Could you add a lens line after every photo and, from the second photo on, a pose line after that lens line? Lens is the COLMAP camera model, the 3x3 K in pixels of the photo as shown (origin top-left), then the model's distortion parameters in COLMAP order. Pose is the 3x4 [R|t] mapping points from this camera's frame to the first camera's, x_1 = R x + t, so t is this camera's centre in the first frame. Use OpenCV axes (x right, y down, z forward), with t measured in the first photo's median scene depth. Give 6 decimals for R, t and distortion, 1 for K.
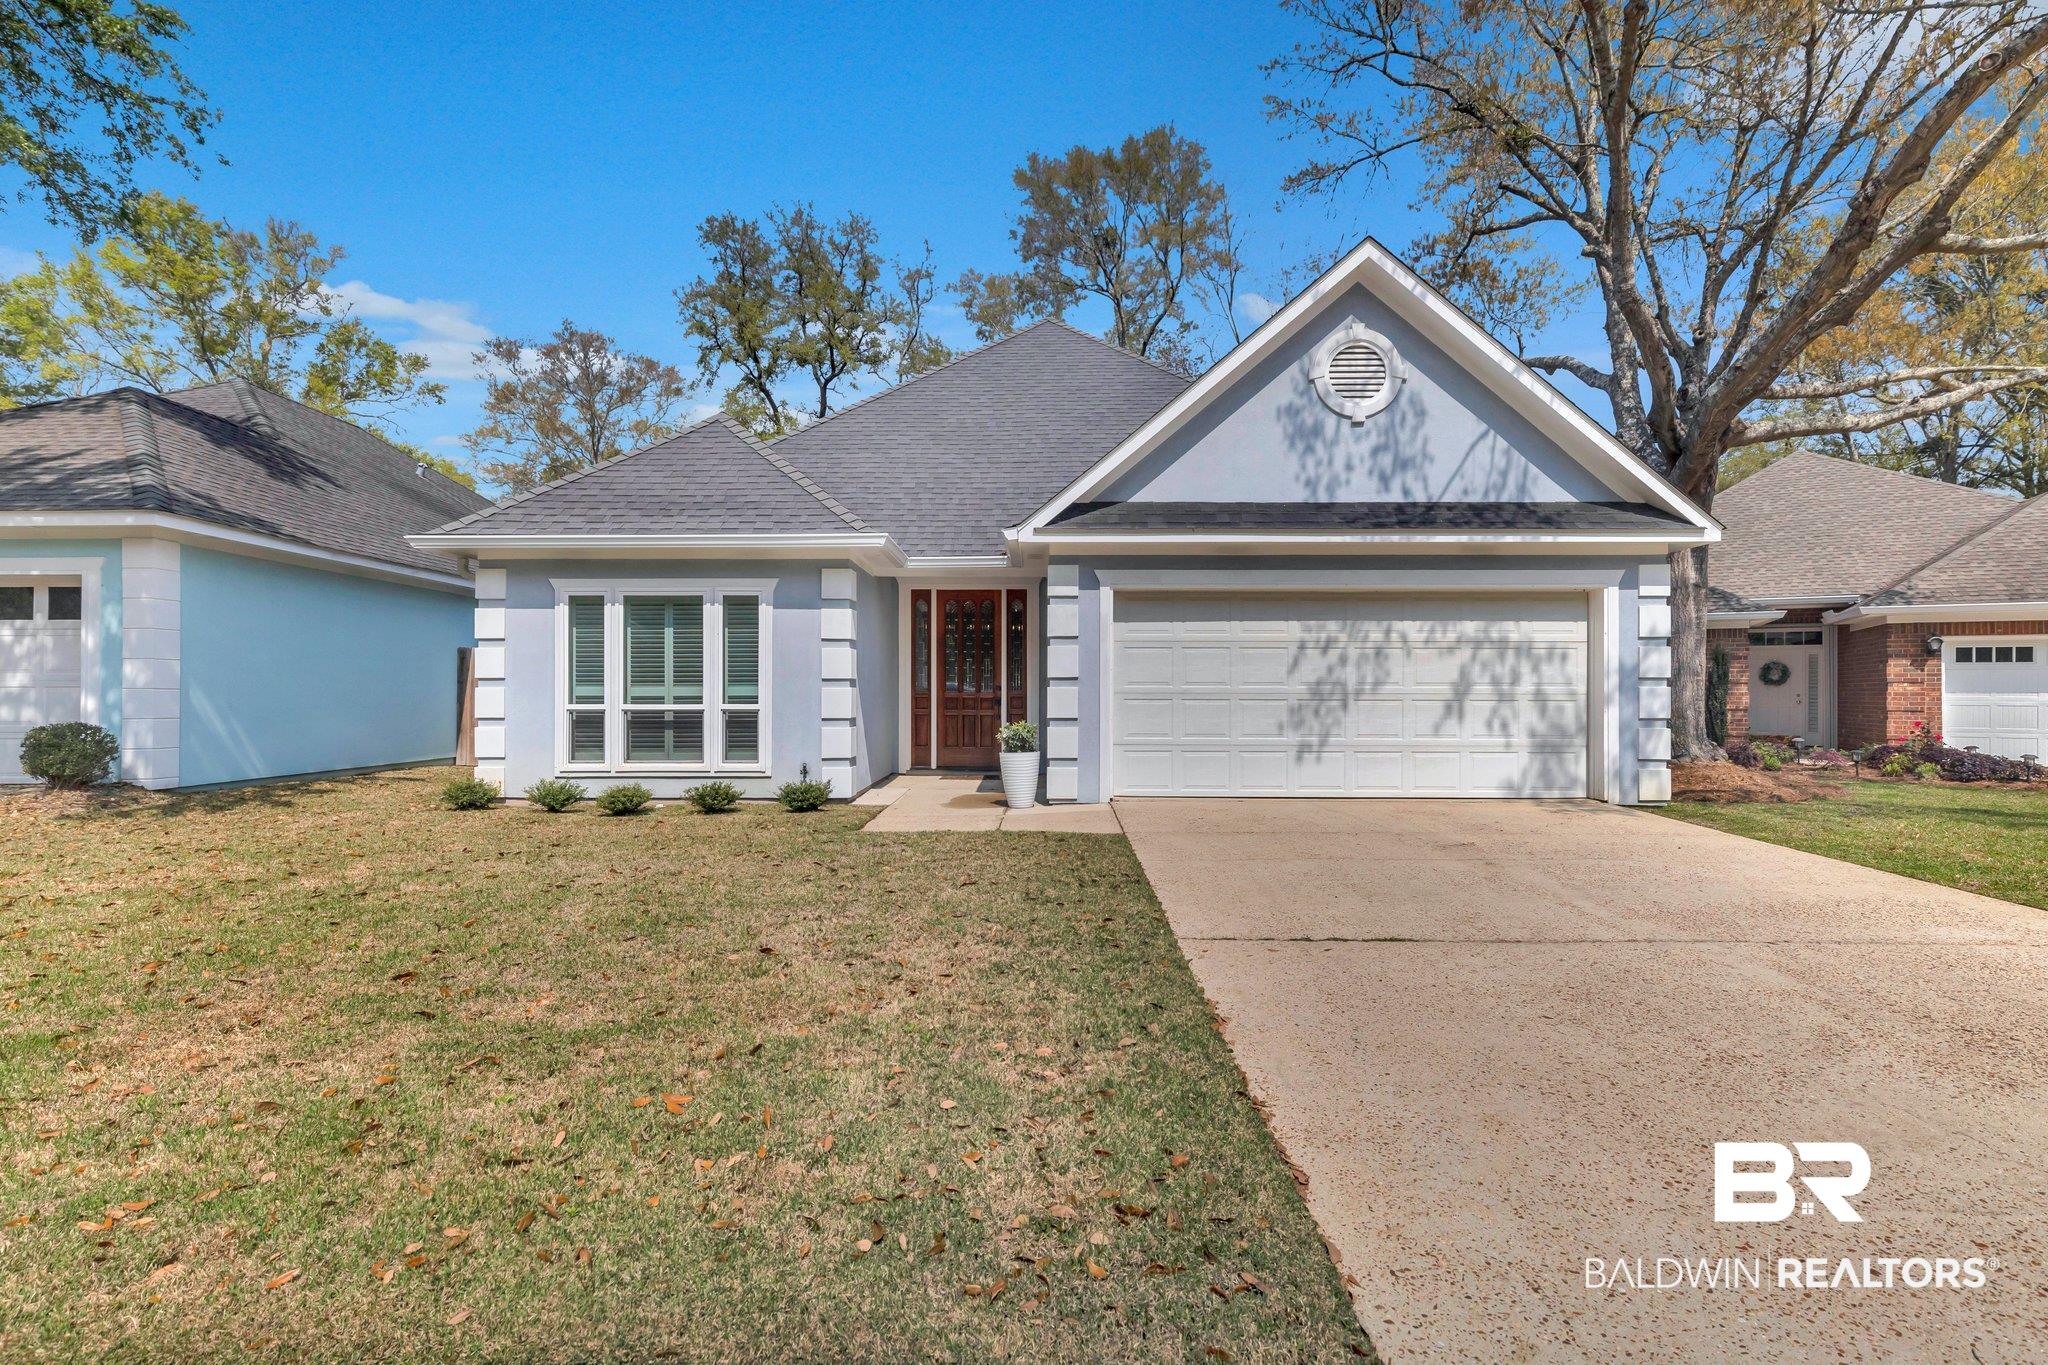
lens RADIAL K [[954.4, 0, 1026.7], [0, 954.4, 689.9], [0, 0, 1]] dist [-0.000184, 0.001597]
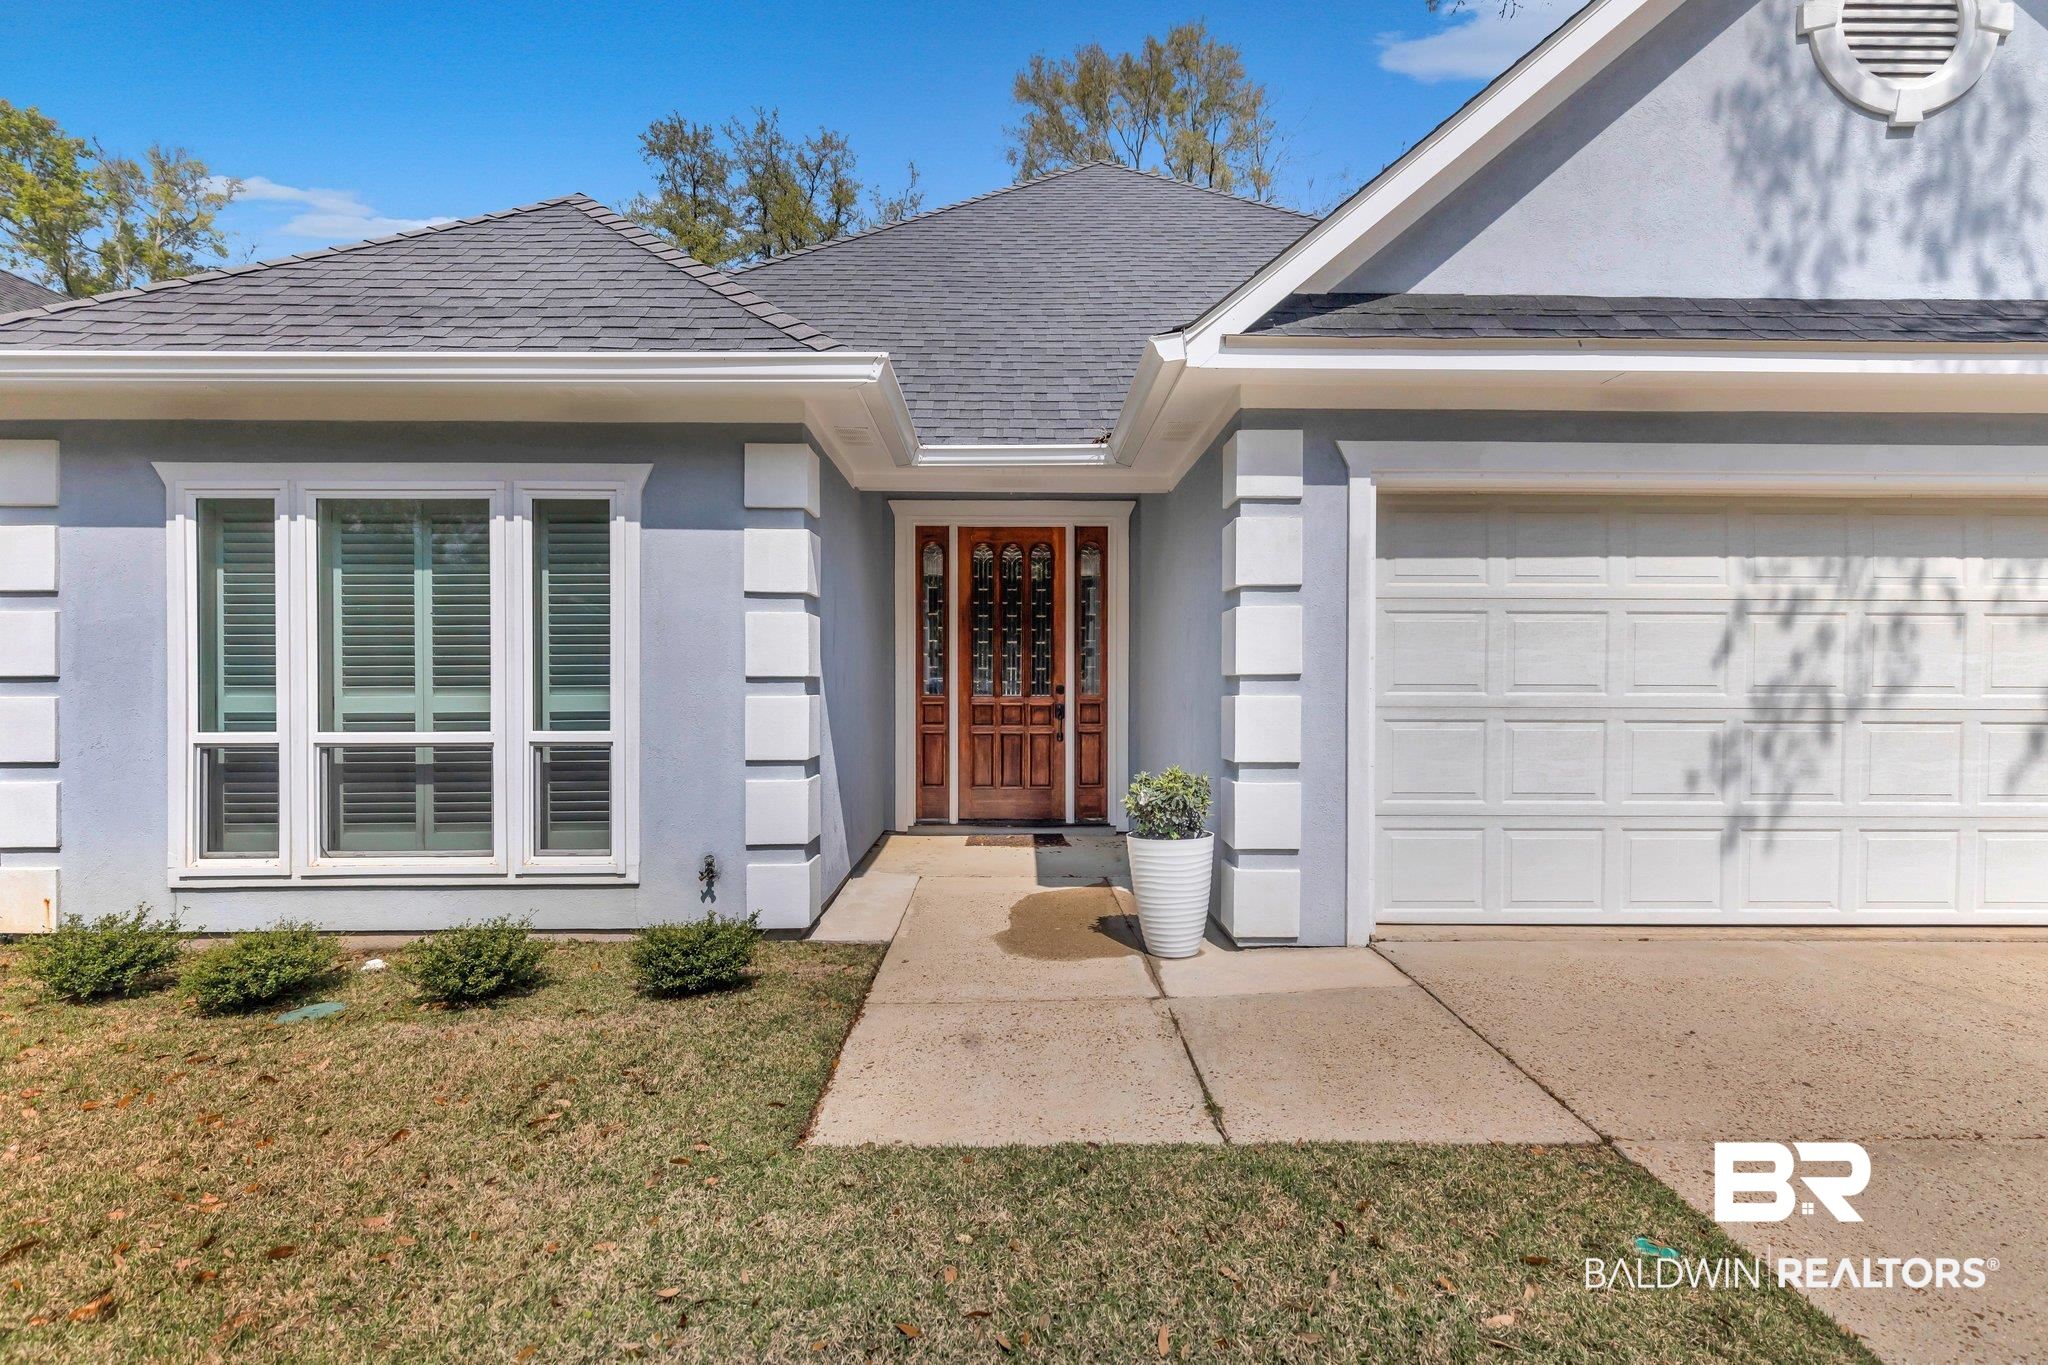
lens RADIAL K [[954.4, 0, 1020.1], [0, 954.4, 701.1], [0, 0, 1]] dist [-0.000184, 0.001597]
pose [[0.999858, -0.000022, 0.016844, -0.085959], [-0.000281, 0.999838, 0.018012, -0.008288], [-0.016842, -0.018014, 0.999696, 0.520228]]
